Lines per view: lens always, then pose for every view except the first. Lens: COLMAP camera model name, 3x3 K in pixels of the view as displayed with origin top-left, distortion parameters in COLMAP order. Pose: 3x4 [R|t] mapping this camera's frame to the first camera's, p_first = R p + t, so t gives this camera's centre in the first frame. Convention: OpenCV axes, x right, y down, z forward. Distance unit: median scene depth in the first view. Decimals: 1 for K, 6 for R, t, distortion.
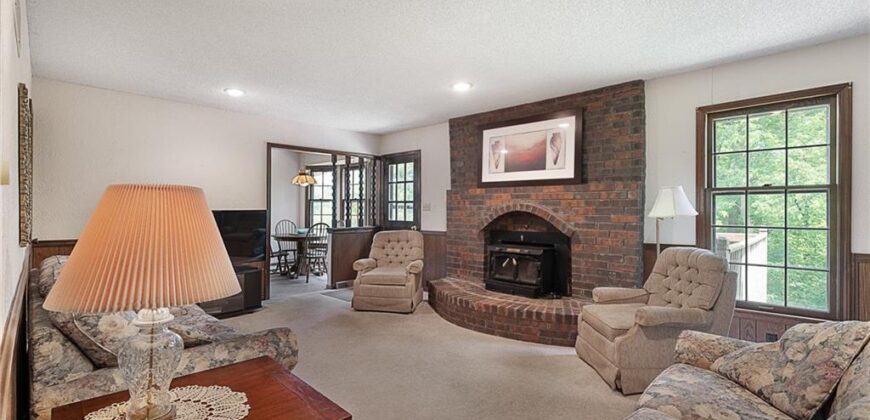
lens RADIAL K [[396.0, 0, 433.4], [0, 396.0, 208.7], [0, 0, 1]] dist [-0.004100, 0.000323]
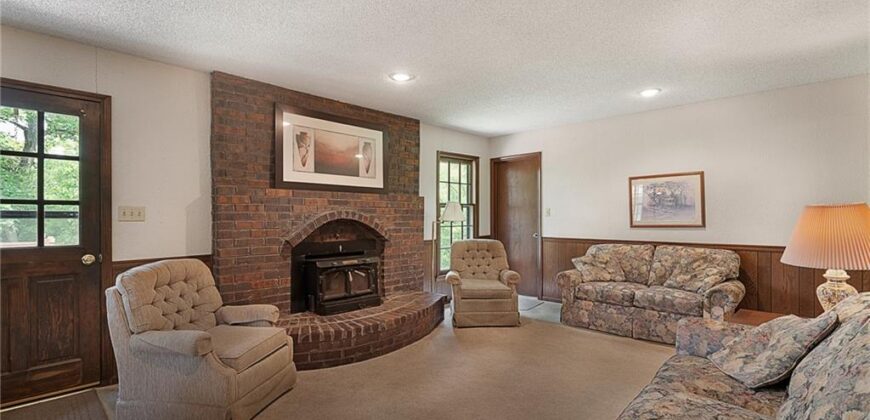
lens RADIAL K [[410.6, 0, 435.0], [0, 410.6, 214.0], [0, 0, 1]] dist [0.001560, 0.000329]
pose [[-0.024305, -0.001959, 0.999703, -0.737400], [-0.000270, 0.999998, 0.001953, -0.007368], [-0.999705, -0.000222, -0.024305, 0.821037]]
